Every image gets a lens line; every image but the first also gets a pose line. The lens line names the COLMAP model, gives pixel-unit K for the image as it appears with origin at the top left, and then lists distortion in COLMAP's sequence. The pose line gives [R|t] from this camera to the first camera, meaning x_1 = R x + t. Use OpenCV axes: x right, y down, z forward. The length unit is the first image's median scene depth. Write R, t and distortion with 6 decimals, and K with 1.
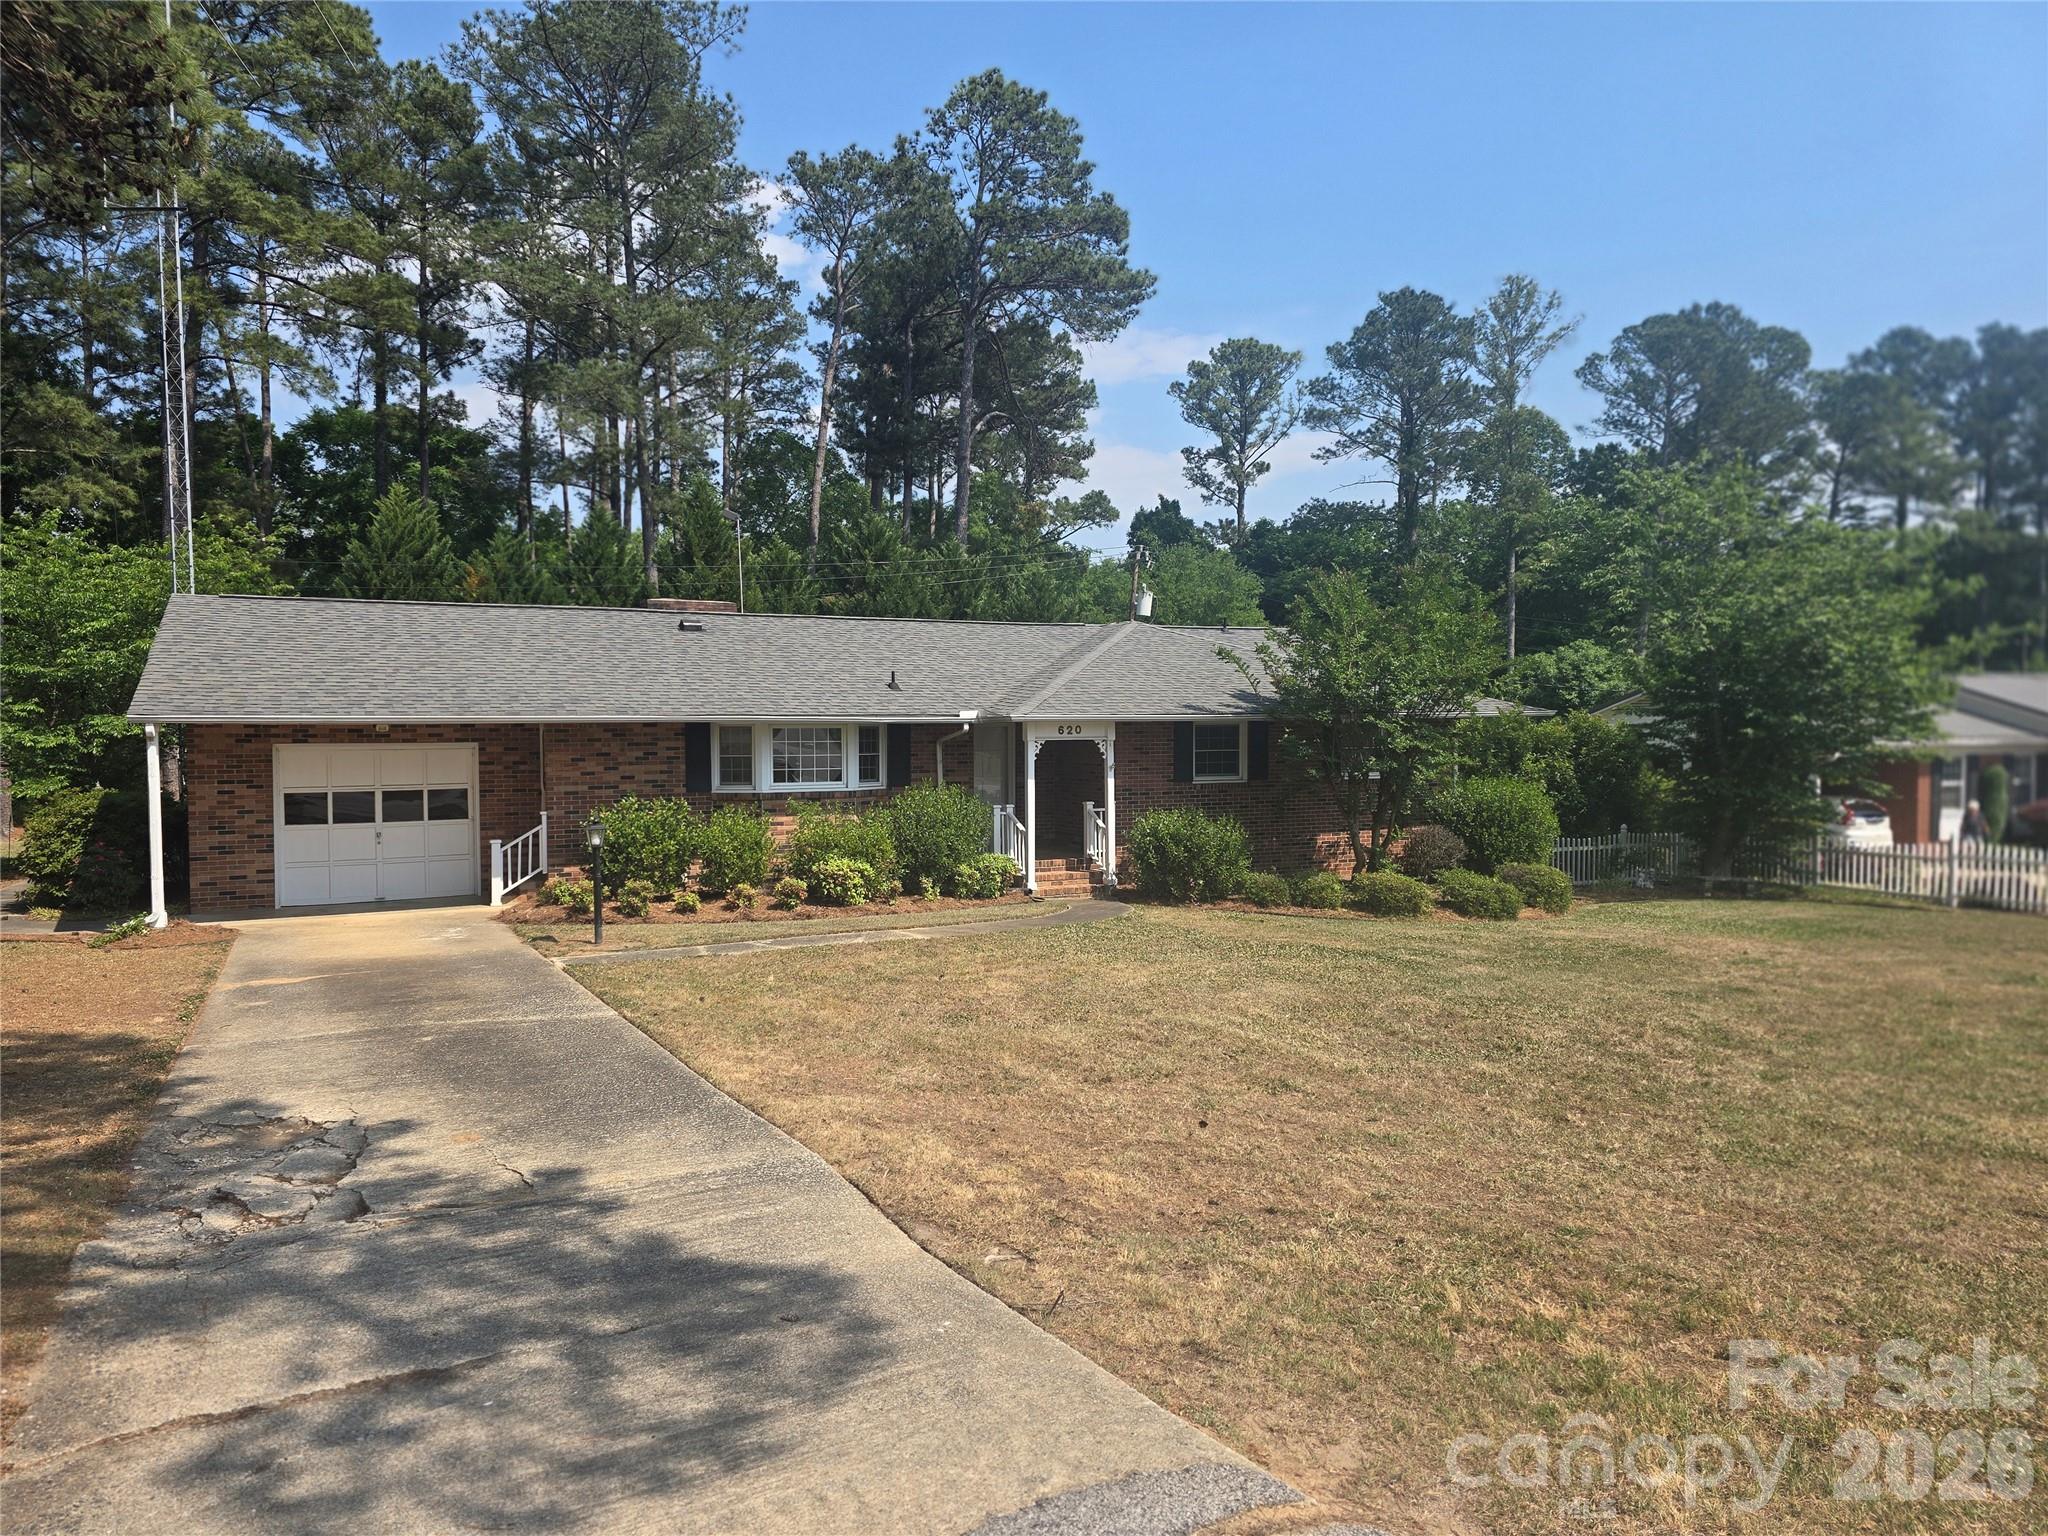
lens RADIAL K [[1369.4, 0, 1024.0], [0, 1369.4, 768.0], [0, 0, 1]] dist [0.069649, -0.061872]
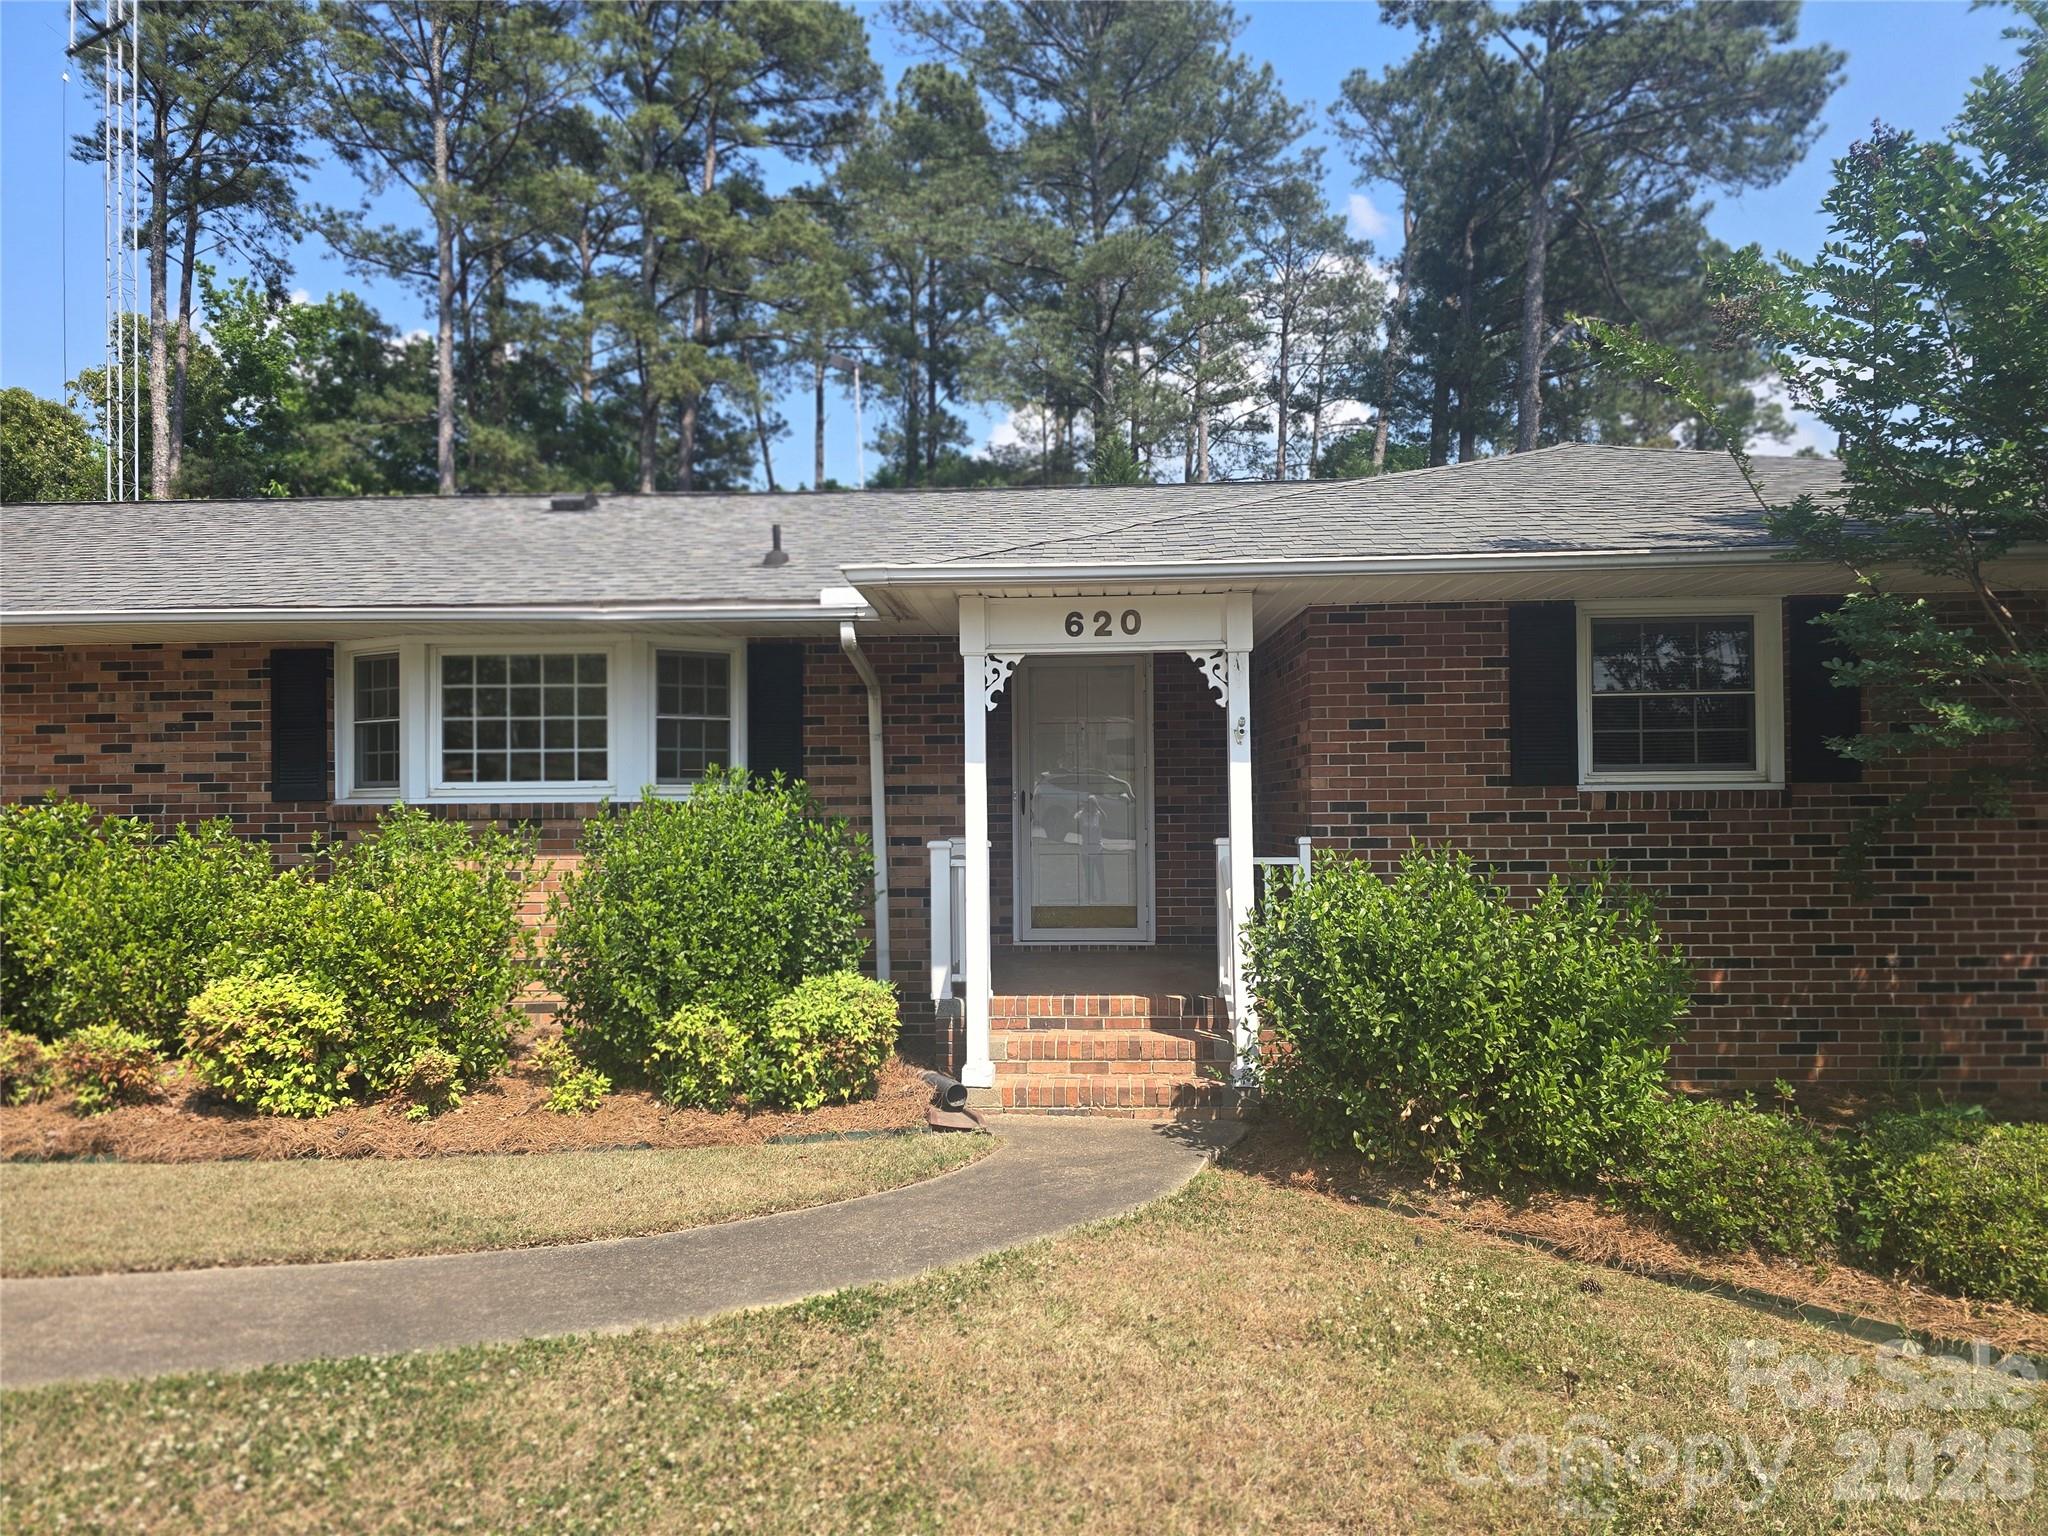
lens RADIAL K [[1369.4, 0, 1024.0], [0, 1369.4, 768.0], [0, 0, 1]] dist [0.069649, -0.061872]
pose [[0.874905, -0.017252, -0.483987, 0.186844], [-0.008161, 0.998698, -0.050352, 0.026736], [0.484225, 0.048003, 0.873626, 0.703453]]
